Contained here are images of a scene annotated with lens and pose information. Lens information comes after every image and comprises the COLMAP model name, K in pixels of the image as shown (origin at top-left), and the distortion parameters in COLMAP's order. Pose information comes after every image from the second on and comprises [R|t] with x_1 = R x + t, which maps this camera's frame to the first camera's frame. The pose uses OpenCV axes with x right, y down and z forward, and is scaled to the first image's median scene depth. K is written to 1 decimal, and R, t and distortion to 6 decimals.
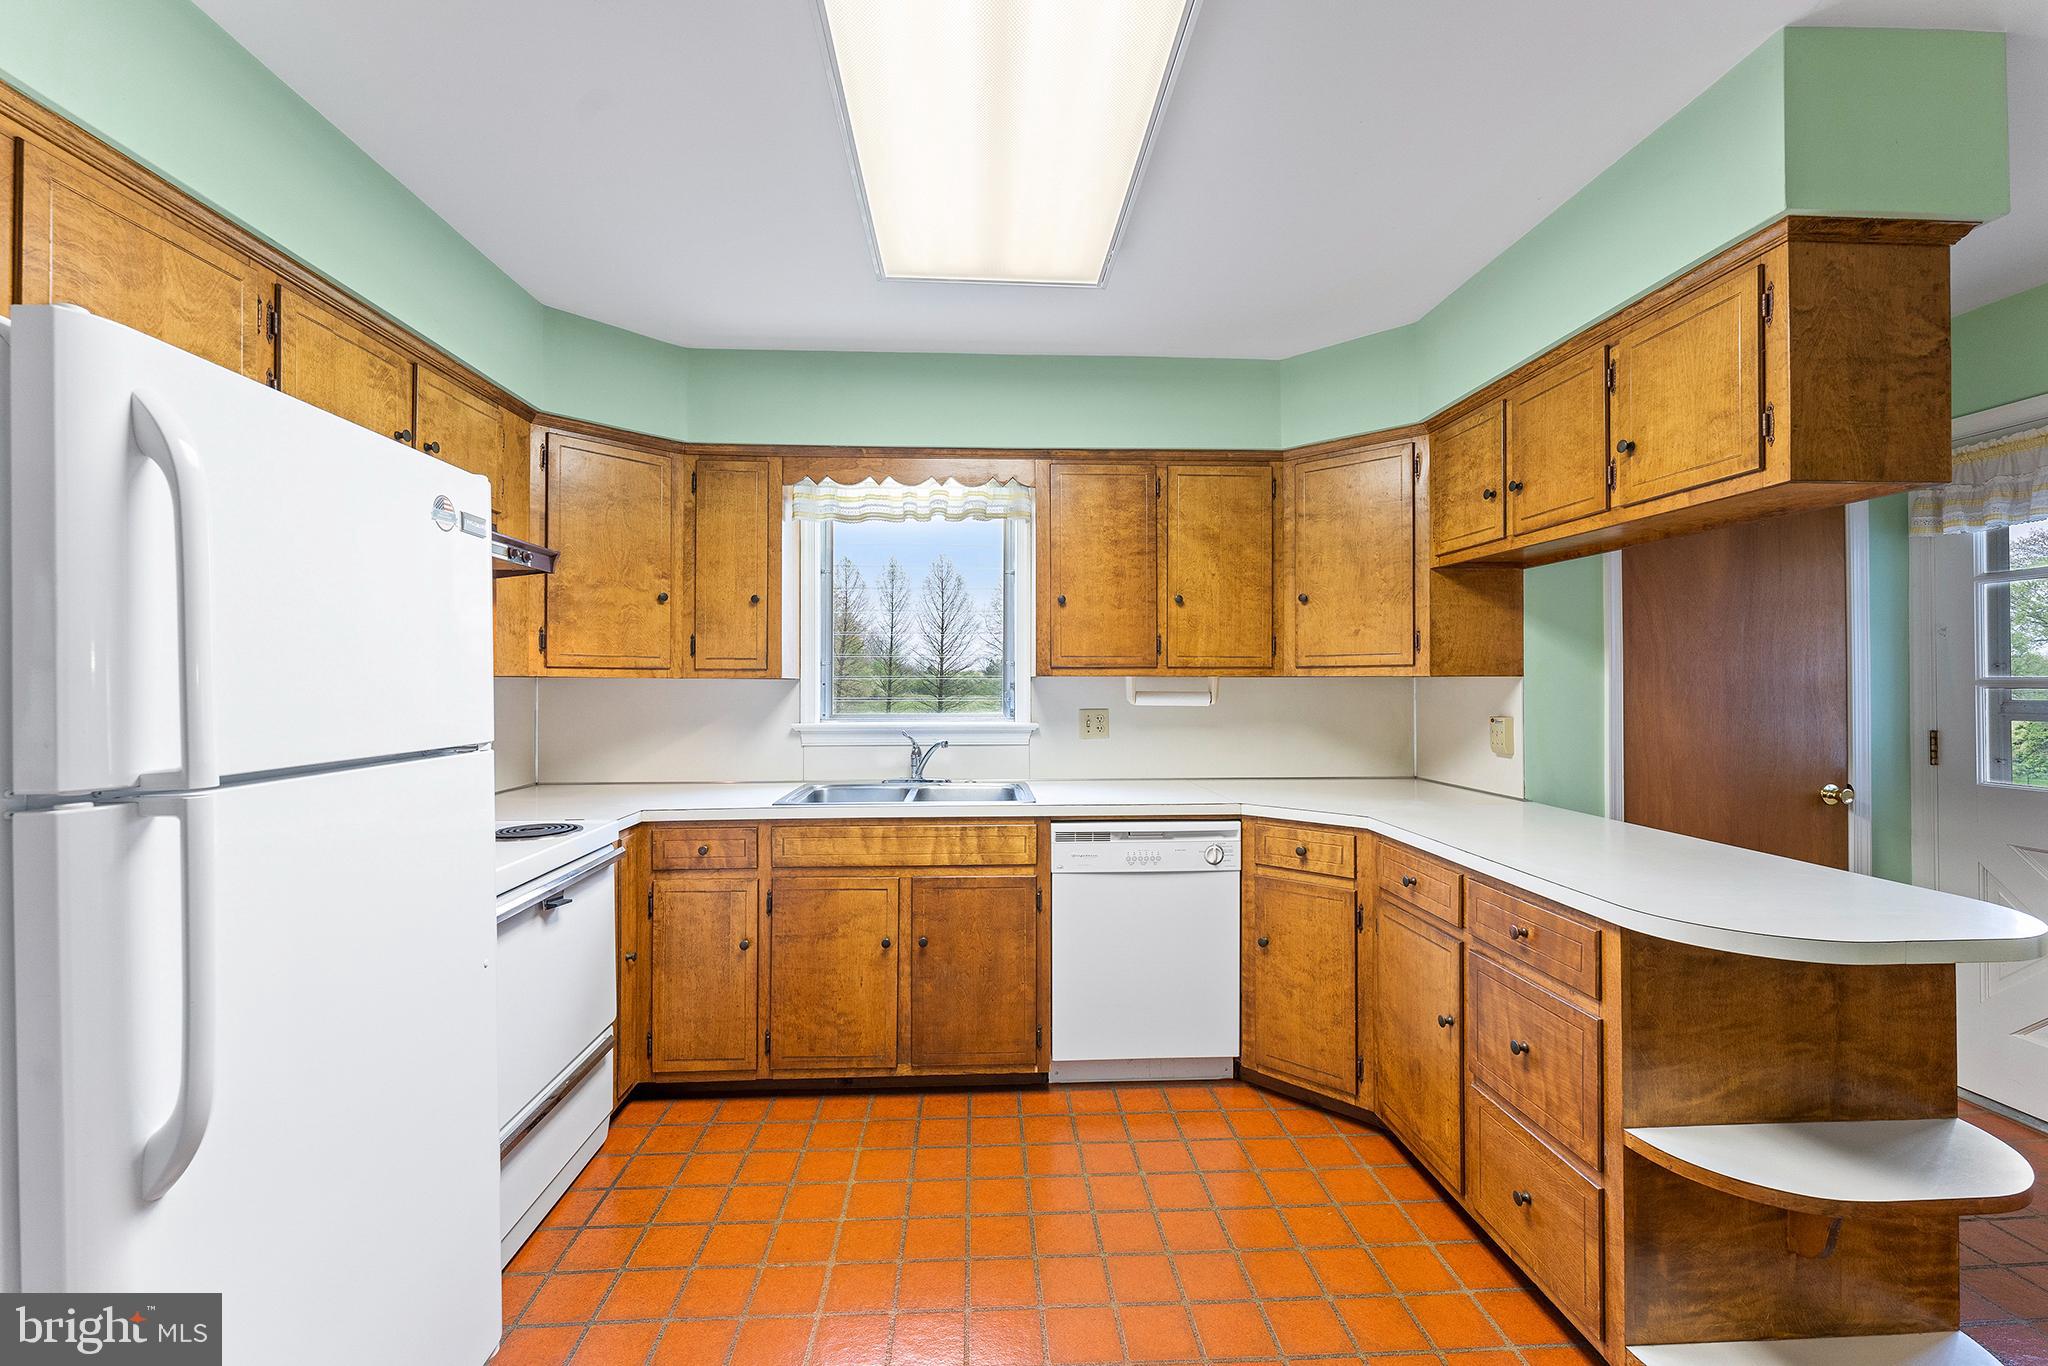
lens RADIAL K [[824.5, 0, 1023.7], [0, 824.5, 676.7], [0, 0, 1]] dist [-0.000445, -0.000328]
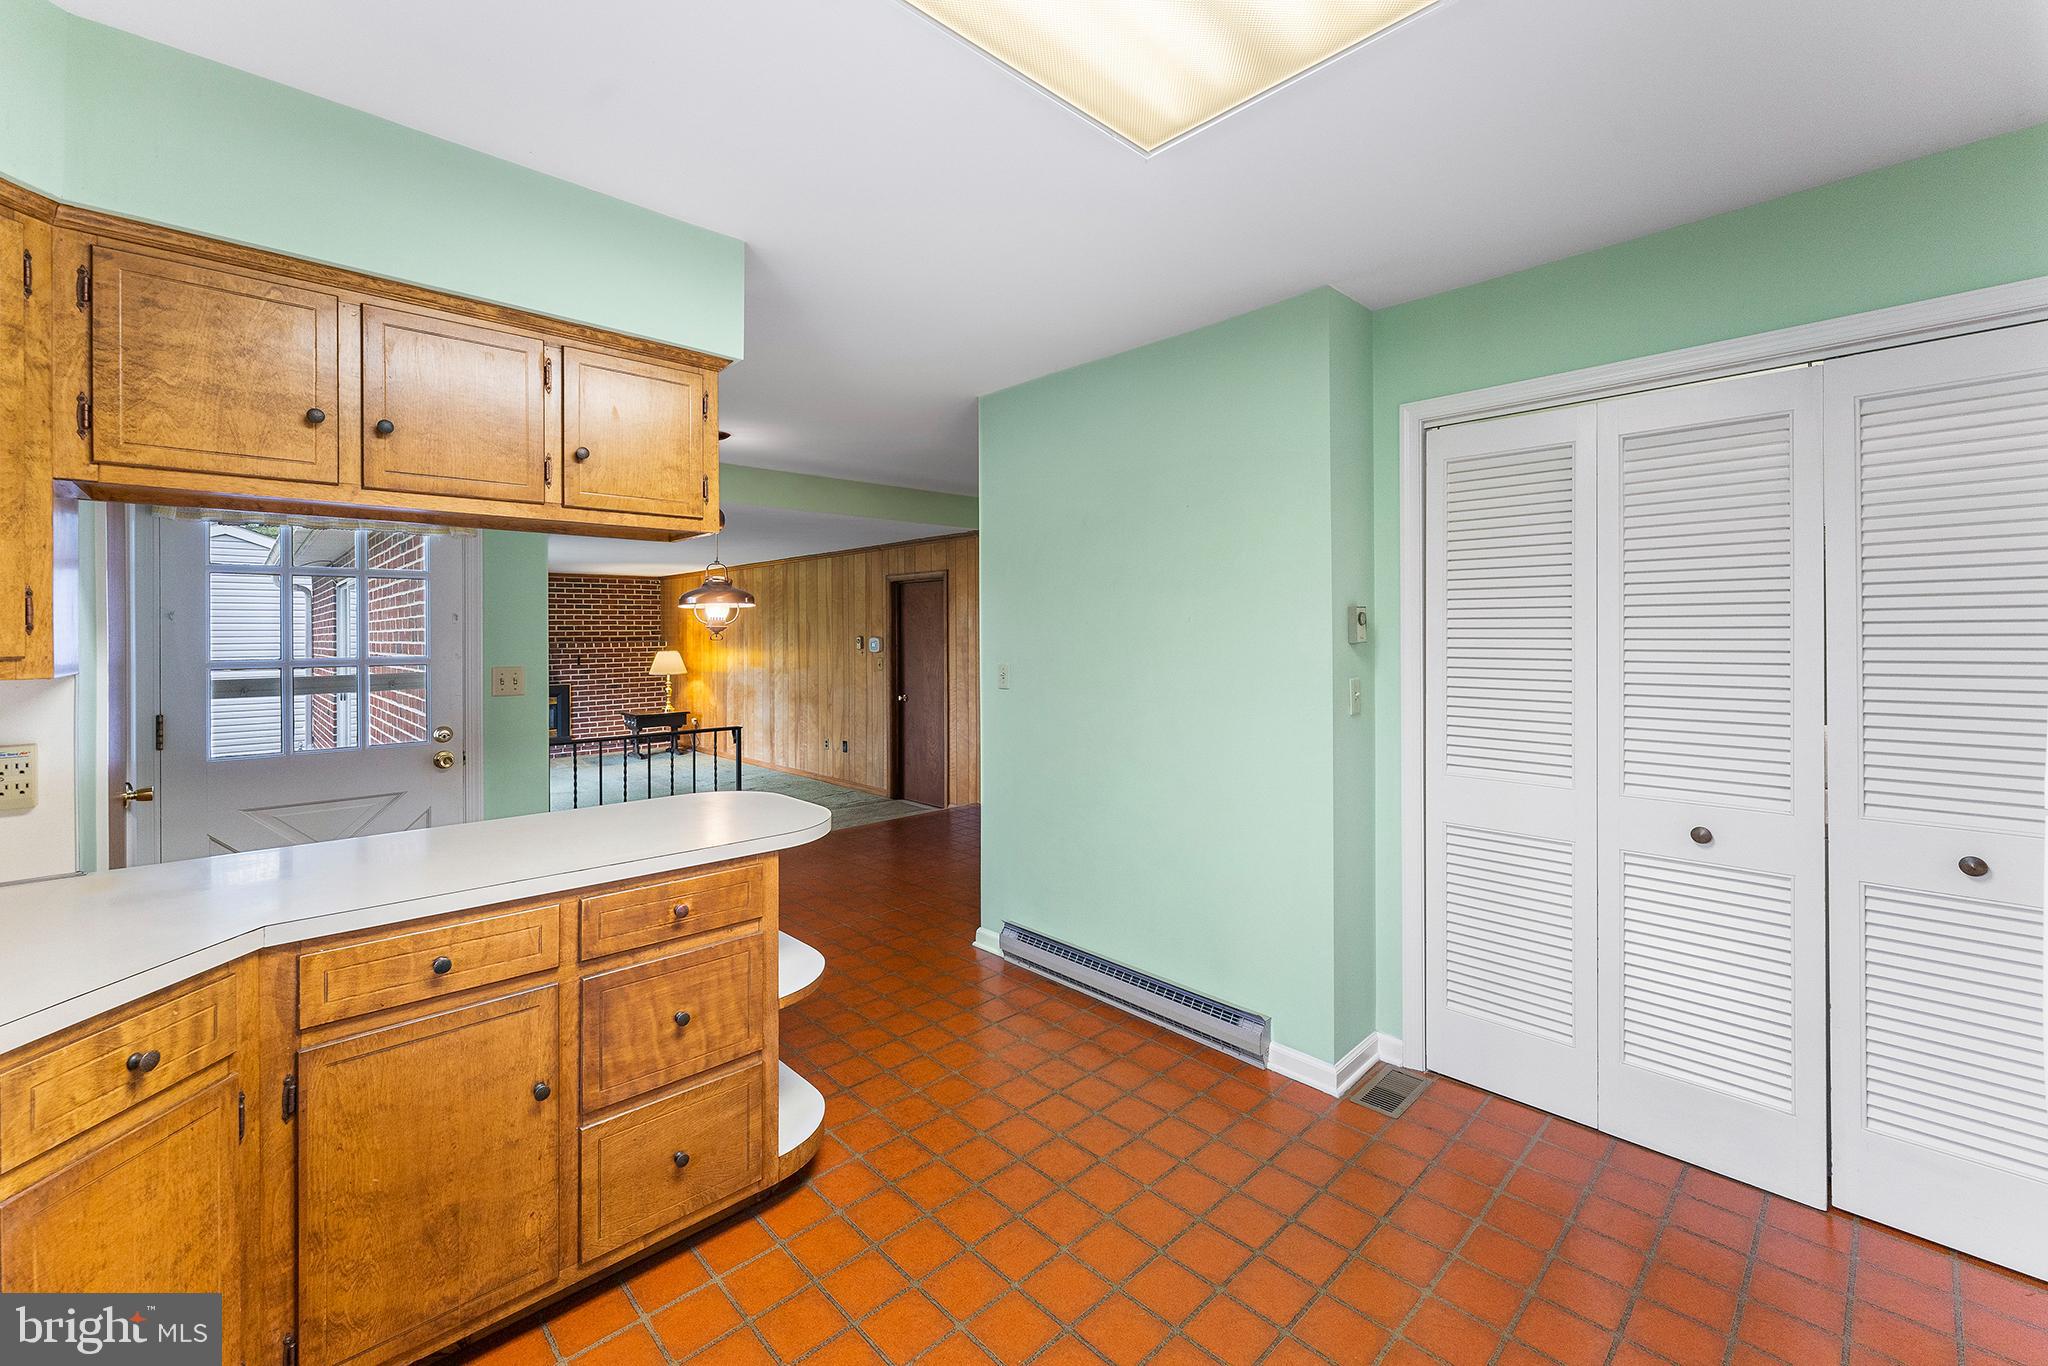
lens RADIAL K [[824.5, 0, 995.6], [0, 824.5, 632.4], [0, 0, 1]] dist [-0.000445, -0.000328]
pose [[-0.633243, 0.006262, 0.773928, -0.314858], [-0.000507, 0.999964, -0.008506, -0.026250], [-0.773953, -0.005779, -0.633217, 0.888660]]
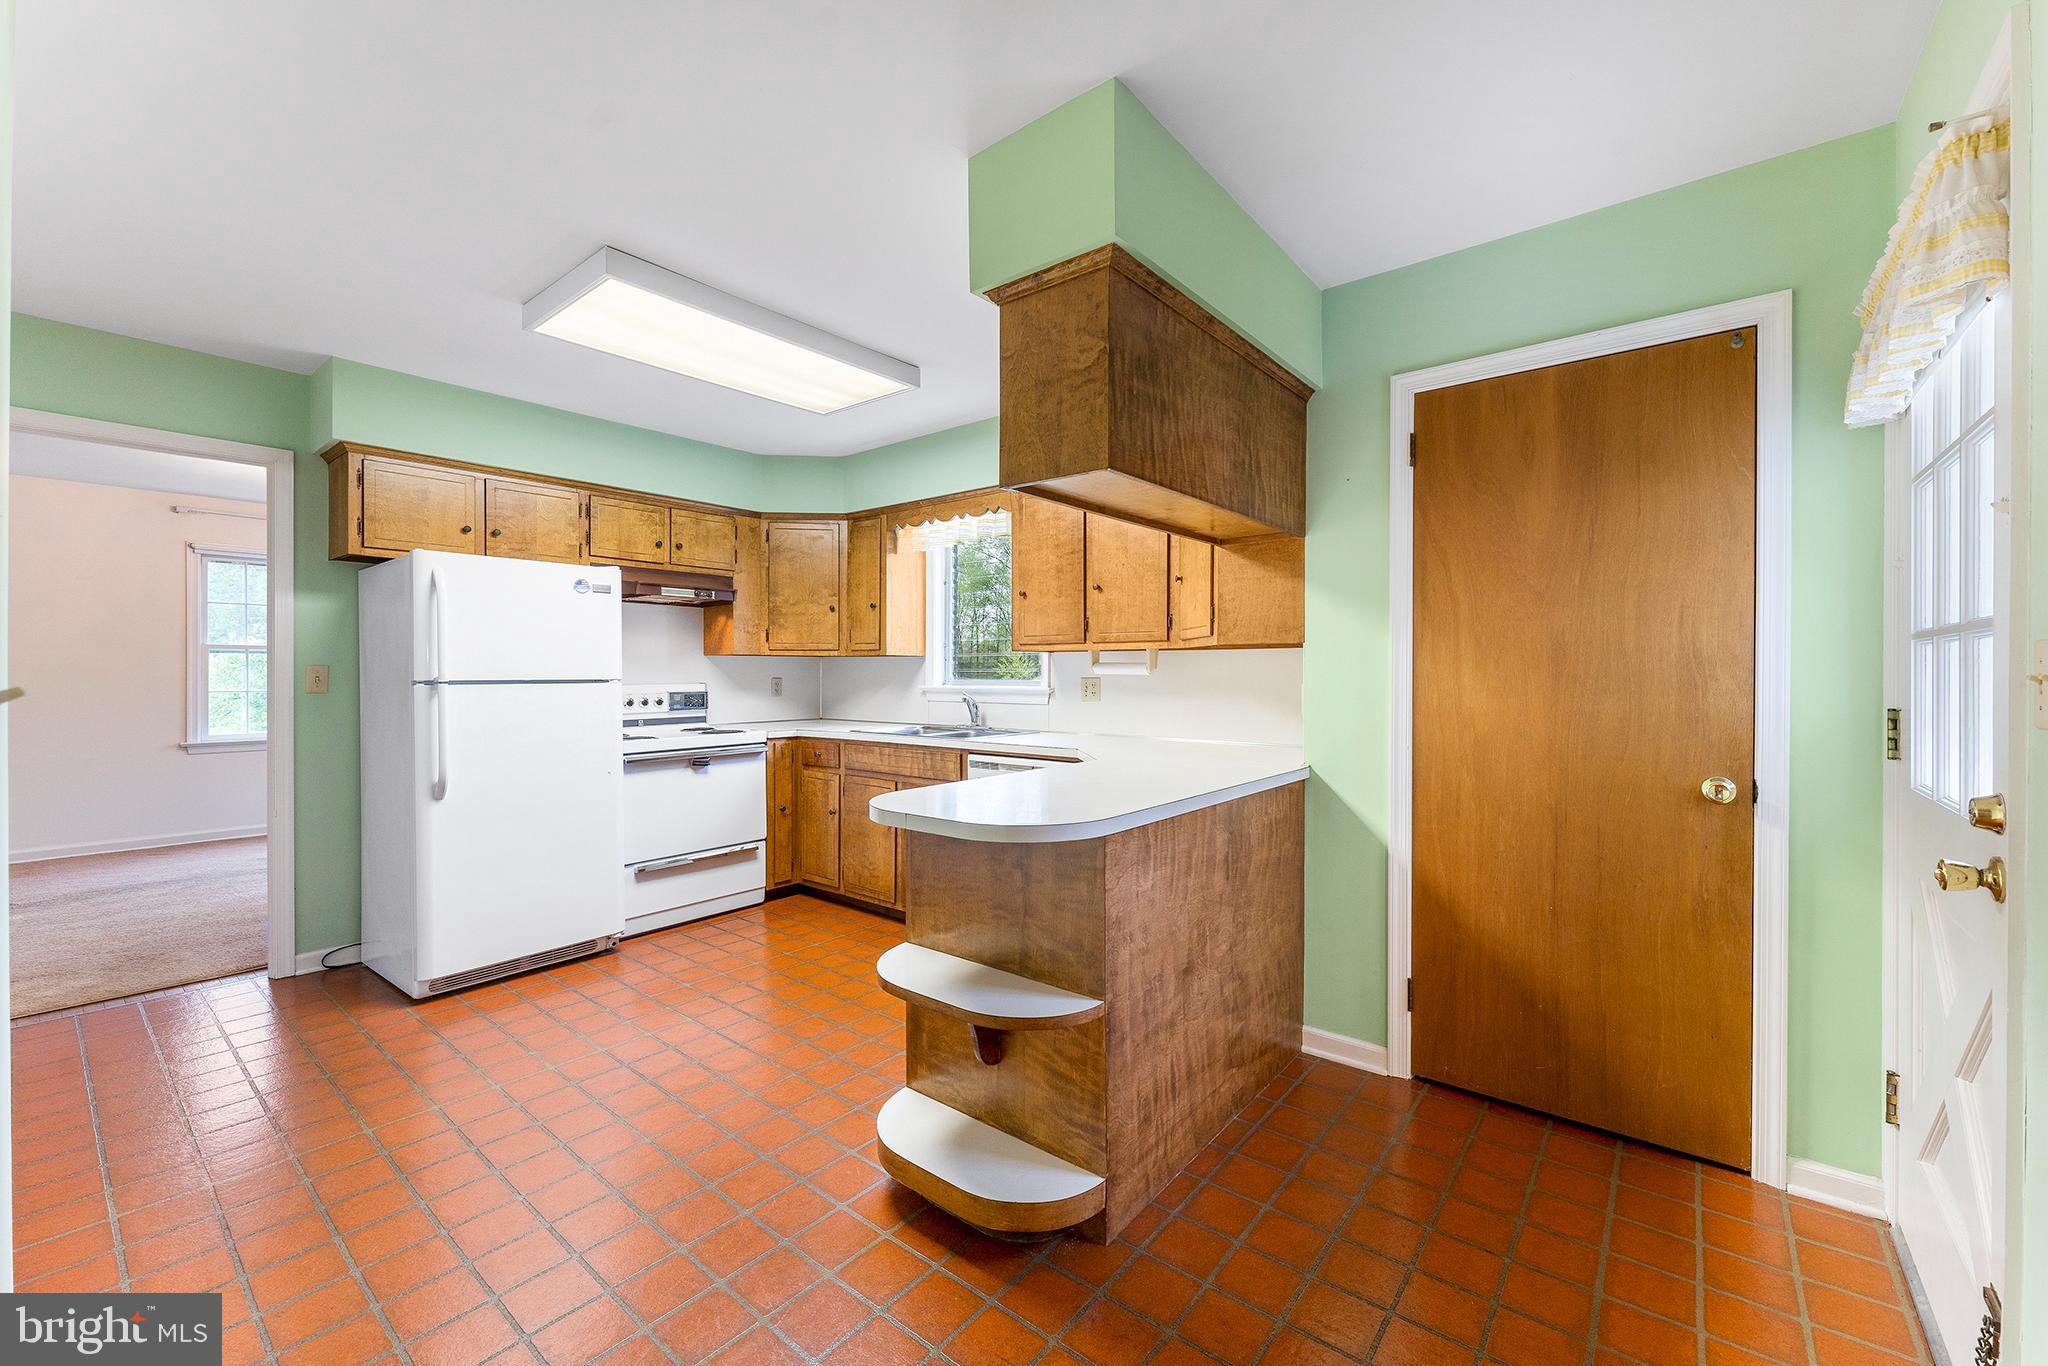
lens RADIAL K [[824.5, 0, 1020.8], [0, 824.5, 676.5], [0, 0, 1]] dist [-0.000445, -0.000328]
pose [[0.734419, 0.004723, -0.678680, 1.065867], [0.004002, 0.999928, 0.011289, 0.028736], [0.678685, -0.011007, 0.734347, 0.025251]]
